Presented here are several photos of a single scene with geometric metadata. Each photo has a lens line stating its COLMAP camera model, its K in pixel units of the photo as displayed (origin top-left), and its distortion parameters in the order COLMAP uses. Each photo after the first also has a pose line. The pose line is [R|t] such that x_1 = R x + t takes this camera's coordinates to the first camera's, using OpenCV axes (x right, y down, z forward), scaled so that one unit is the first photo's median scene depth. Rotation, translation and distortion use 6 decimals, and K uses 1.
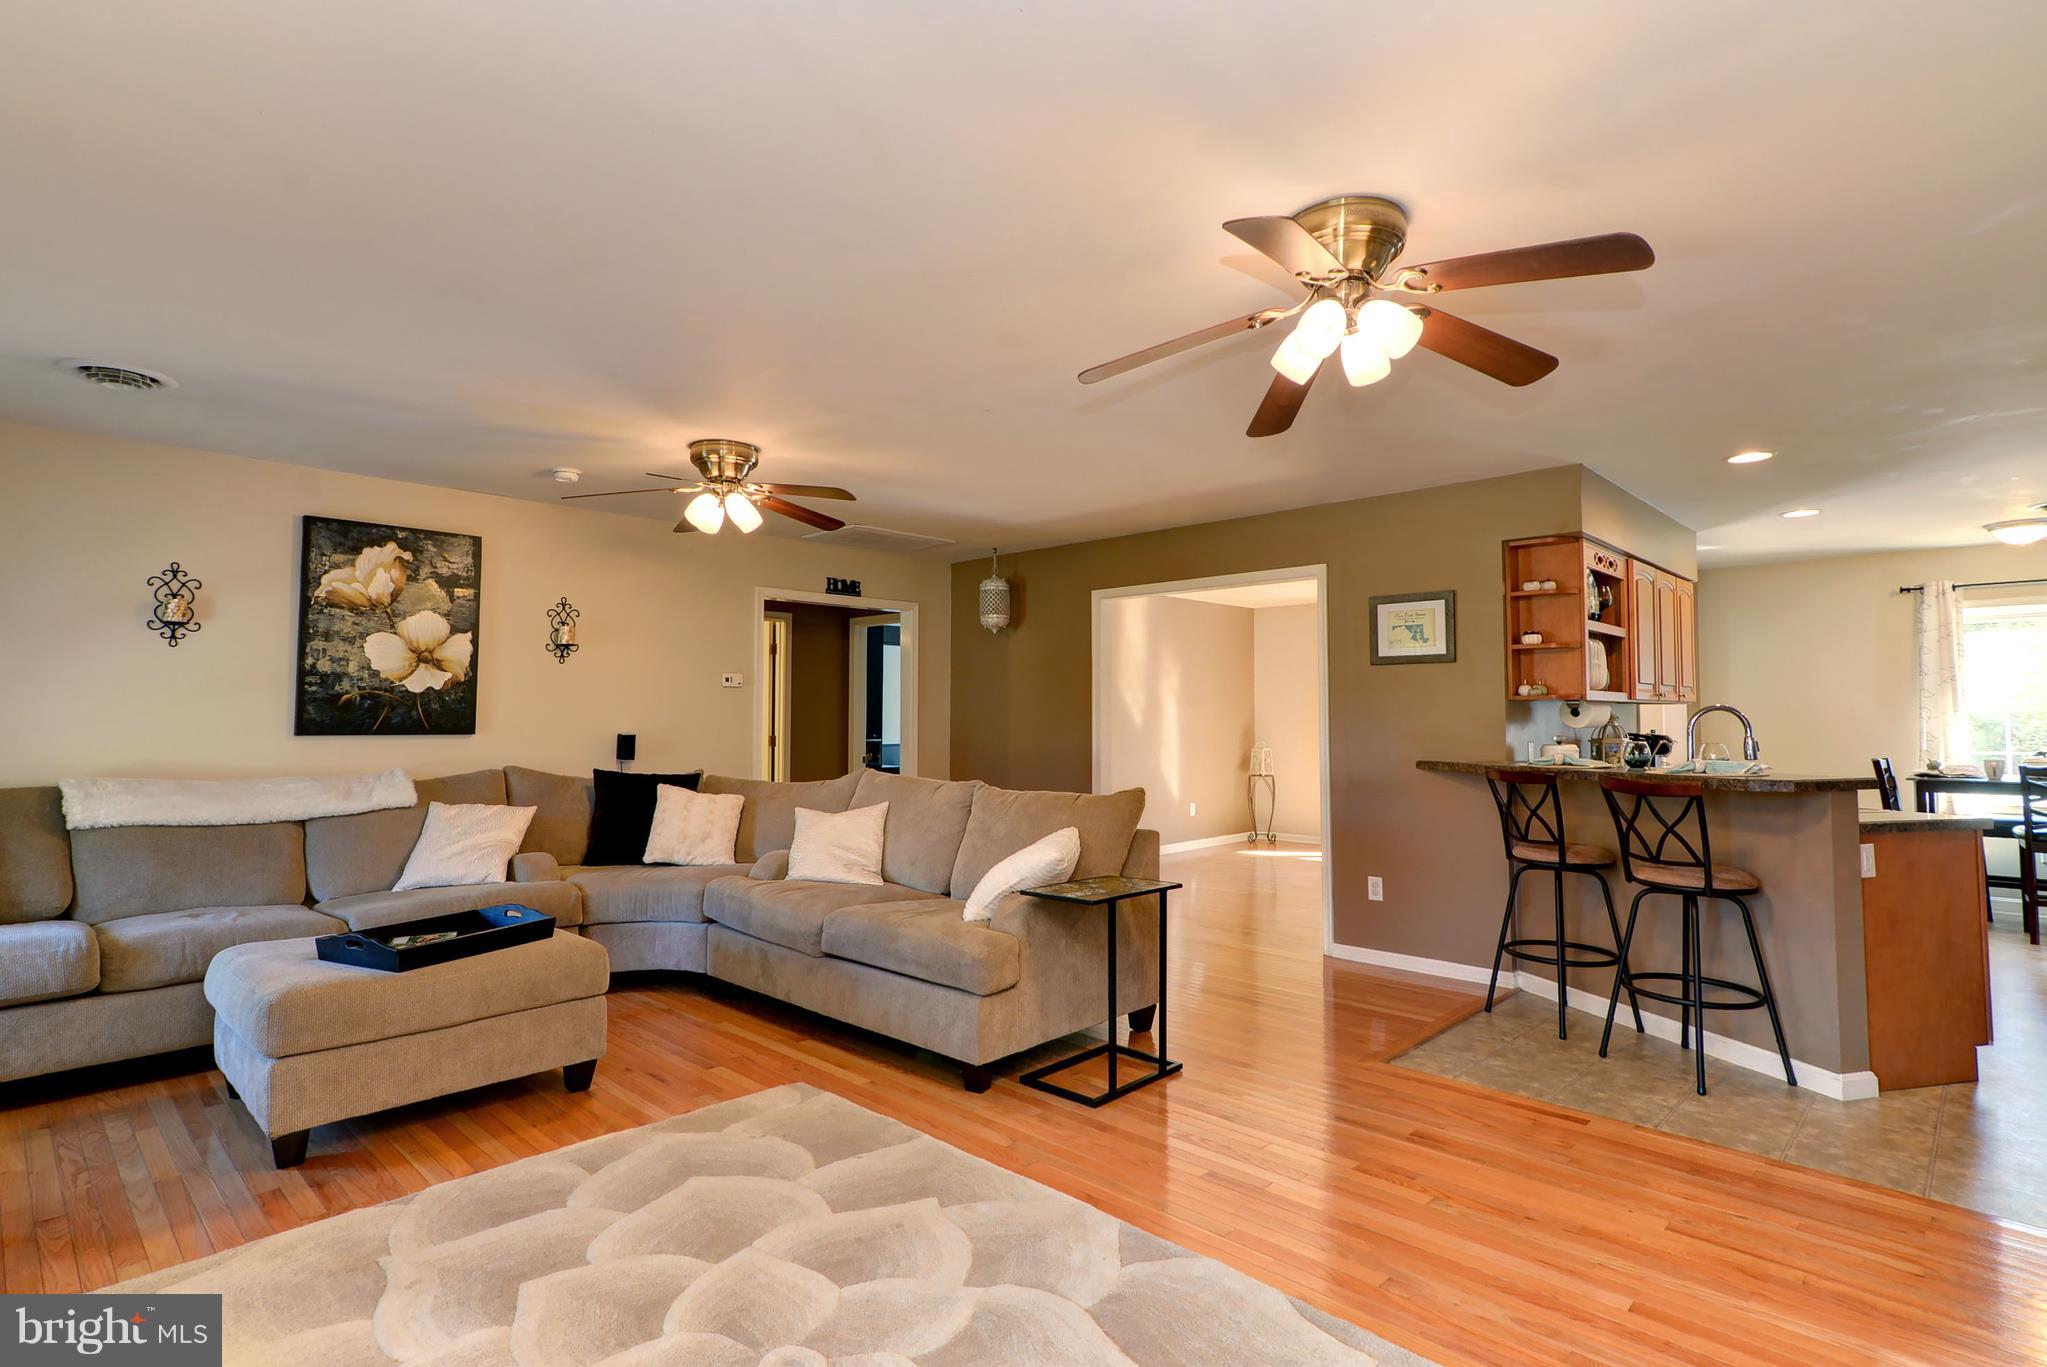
lens RADIAL K [[1043.5, 0, 1018.1], [0, 1043.5, 670.7], [0, 0, 1]] dist [0.001468, 0.000618]
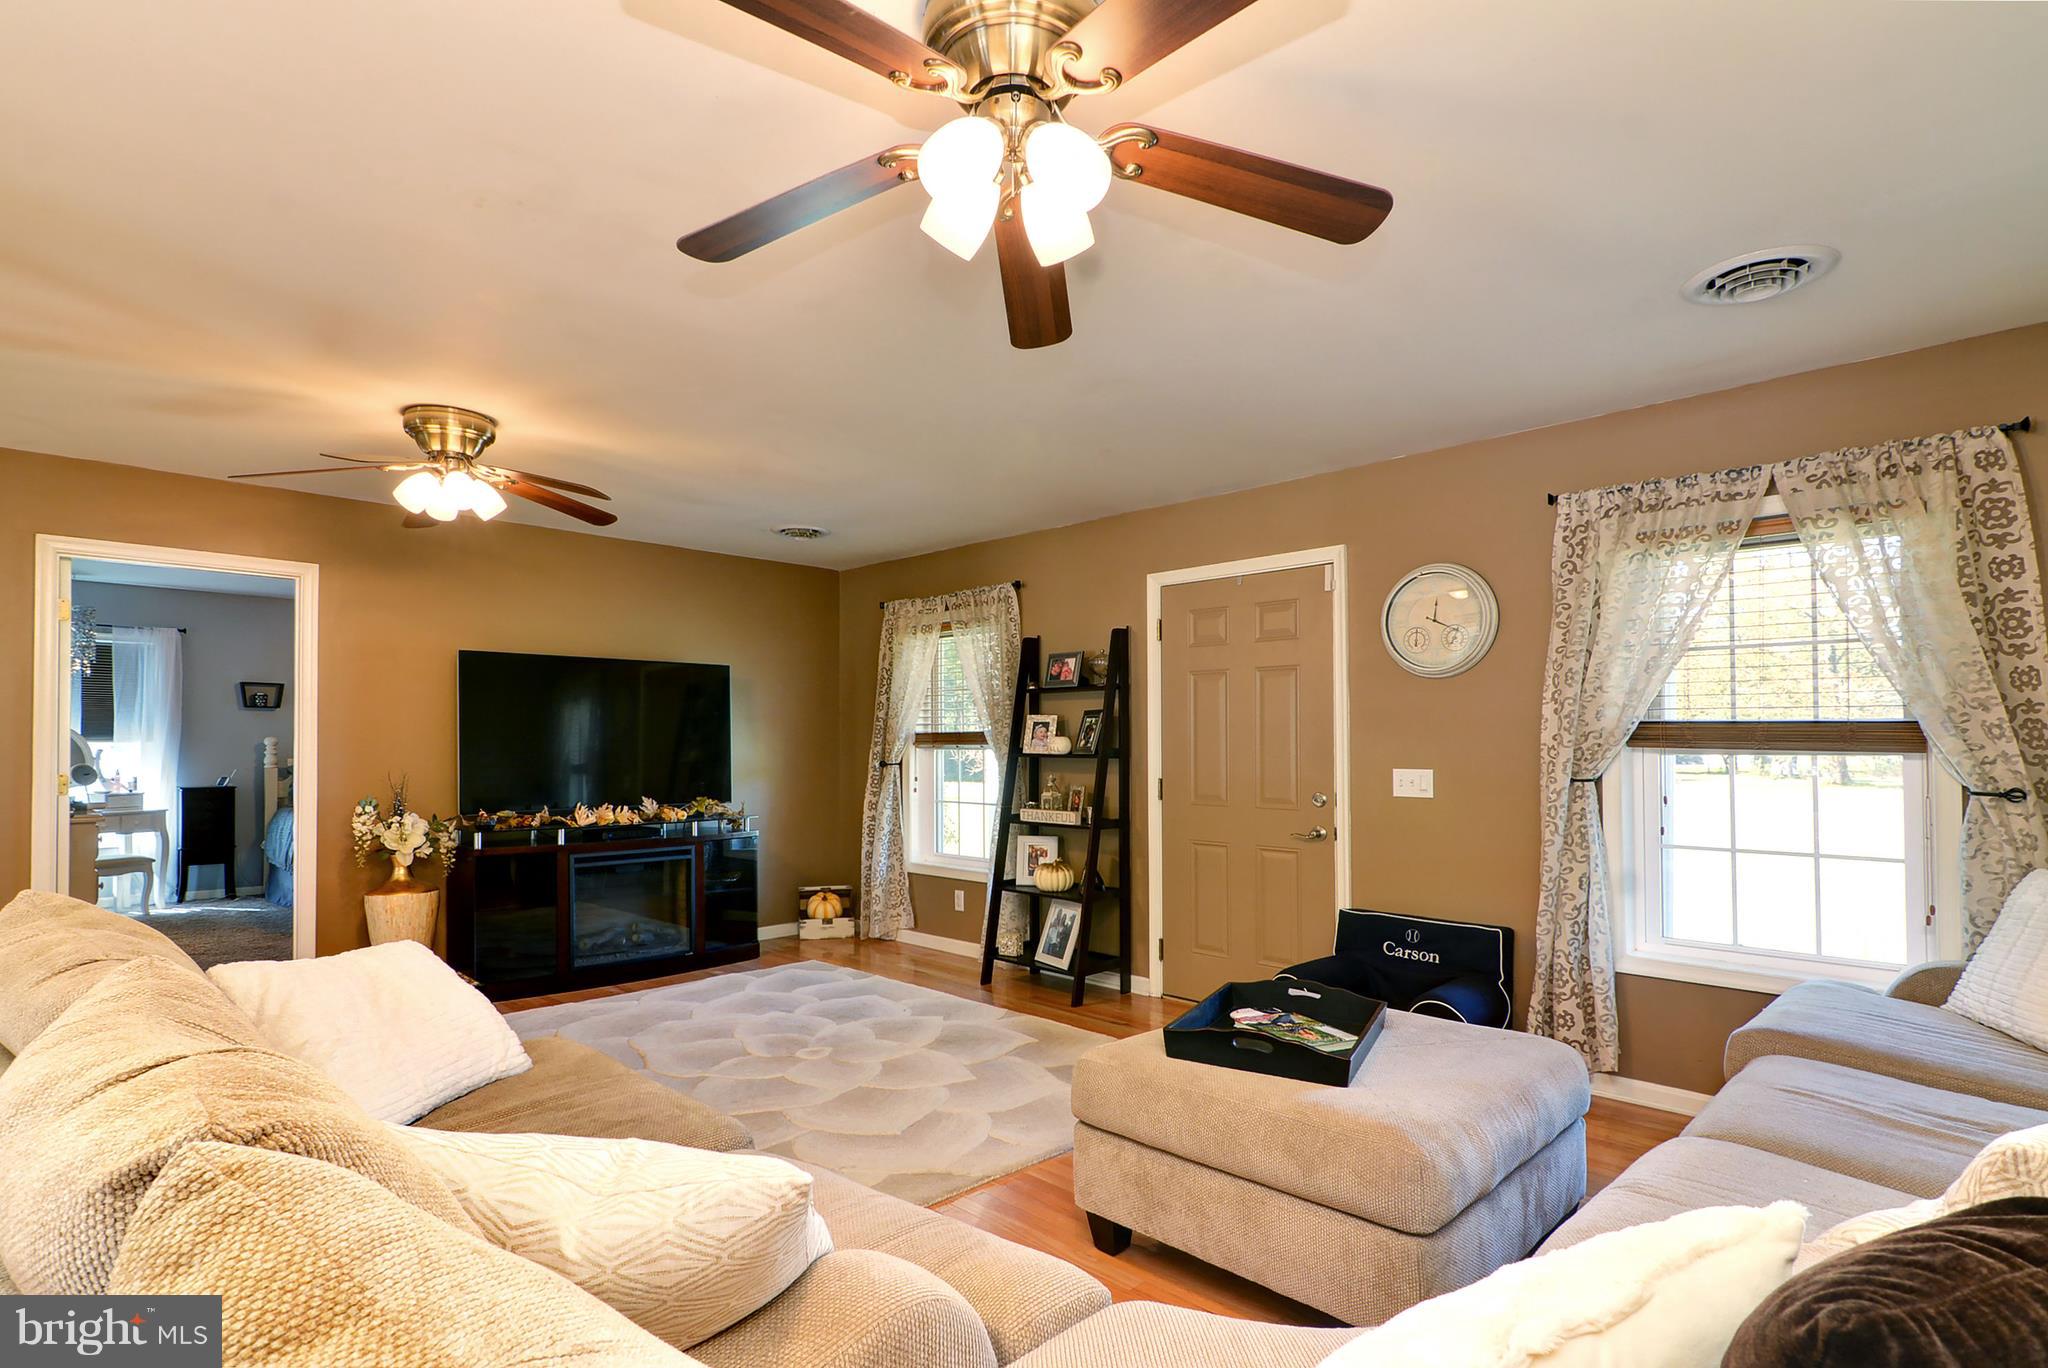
lens RADIAL K [[1020.4, 0, 1013.1], [0, 1020.4, 733.0], [0, 0, 1]] dist [0.002485, 0.001078]
pose [[-0.999712, -0.002826, 0.023844, -0.257401], [-0.004181, 0.998367, -0.056970, 0.054922], [-0.023645, -0.057053, -0.998091, 1.191818]]
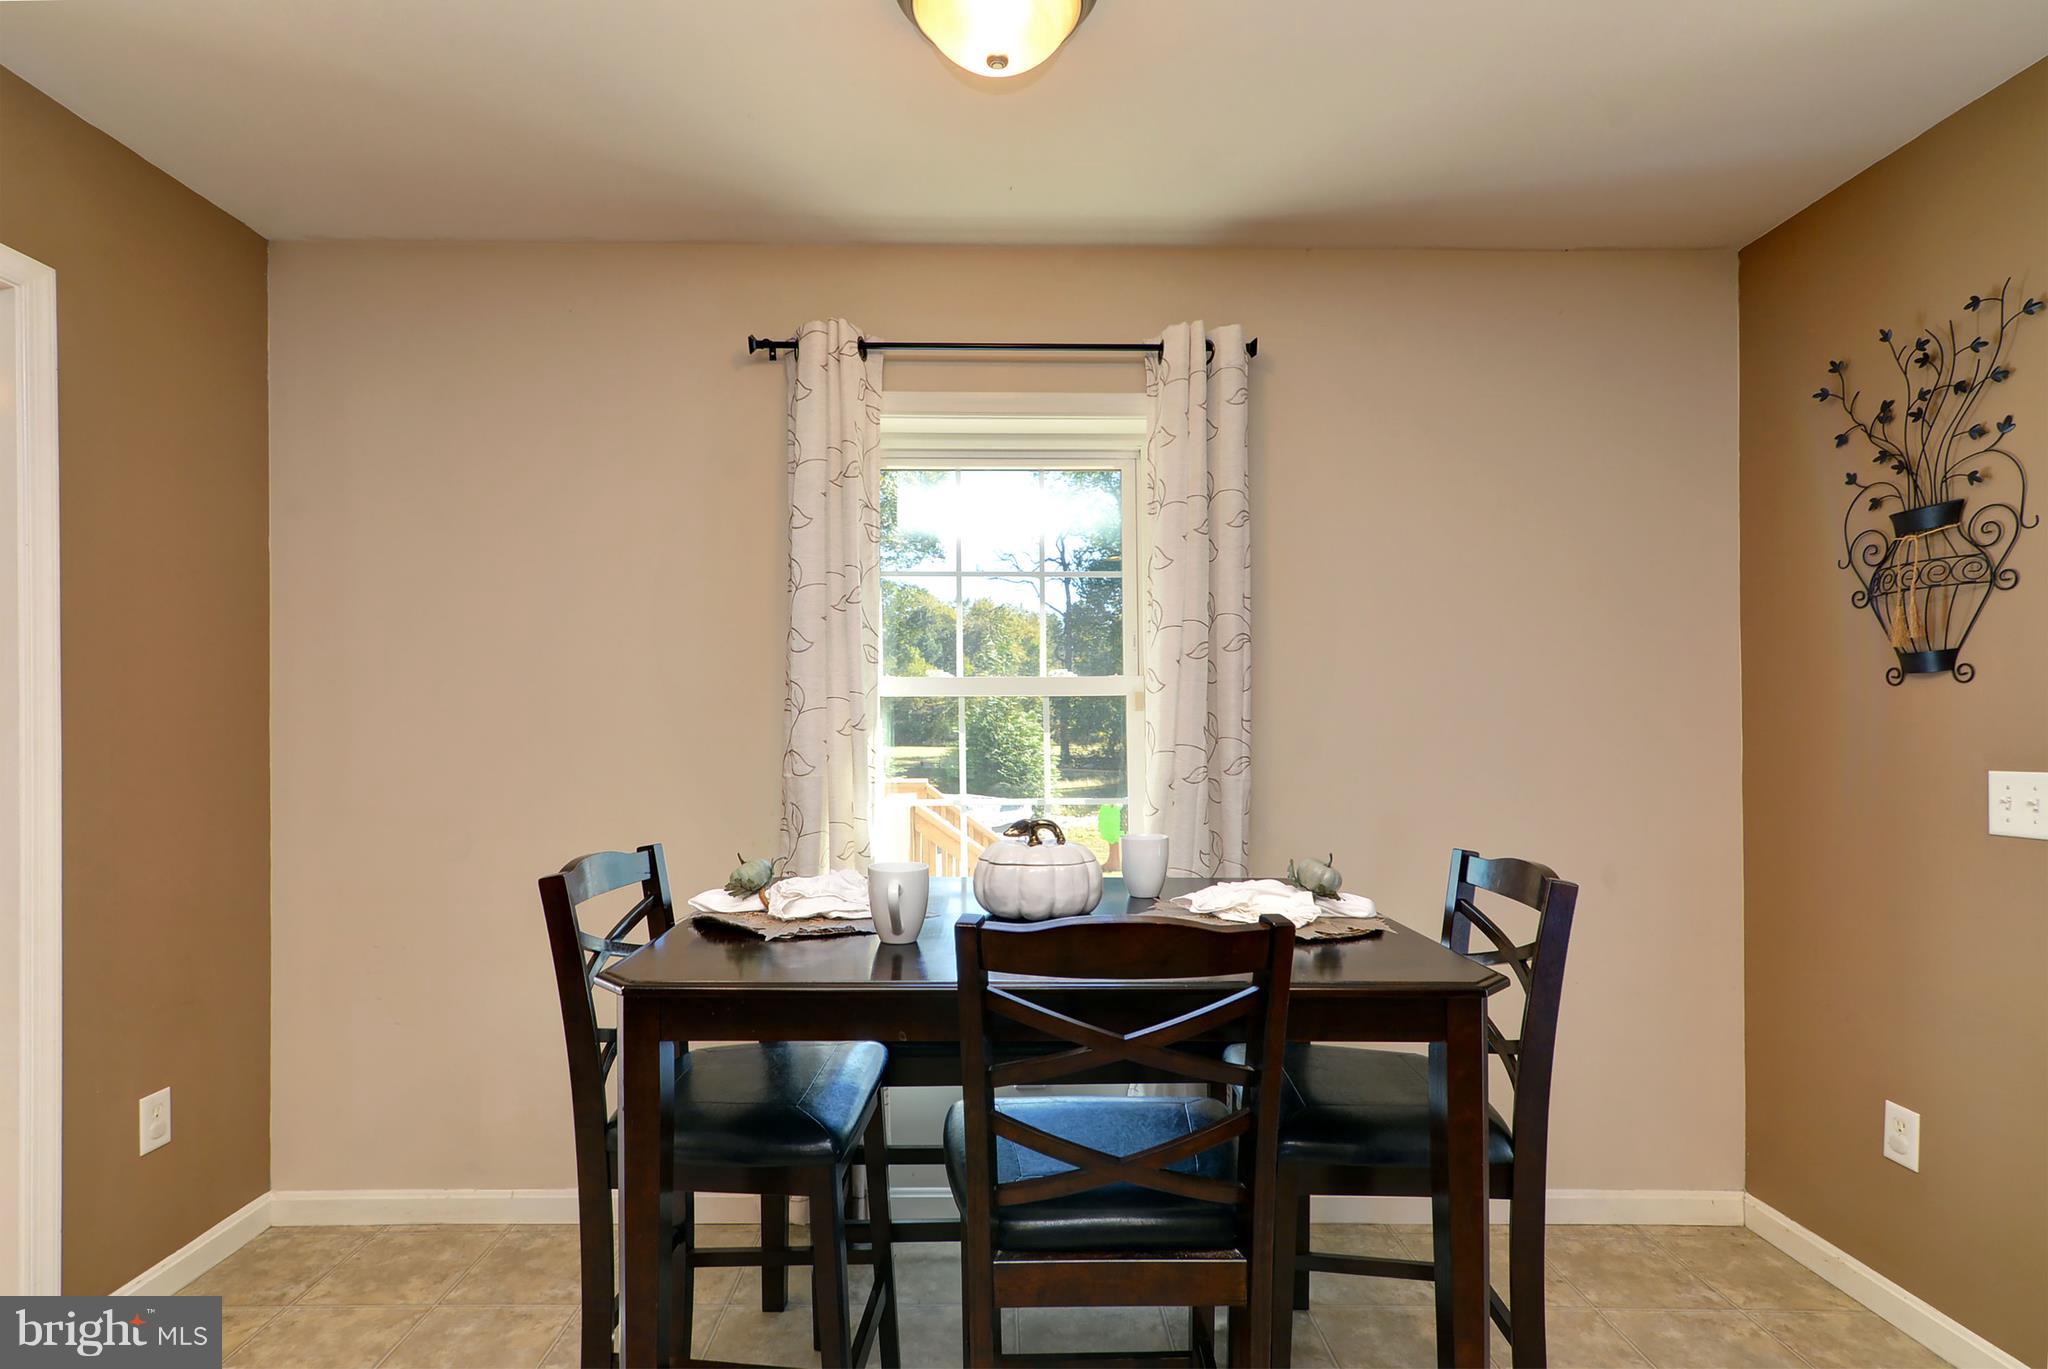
lens RADIAL K [[990.0, 0, 994.3], [0, 990.0, 713.8], [0, 0, 1]] dist [0.002116, 0.000570]
pose [[0.734791, 0.009535, 0.678226, 0.996524], [-0.037589, 0.998937, 0.026680, 0.050609], [-0.677251, -0.045098, 0.734369, 1.018256]]
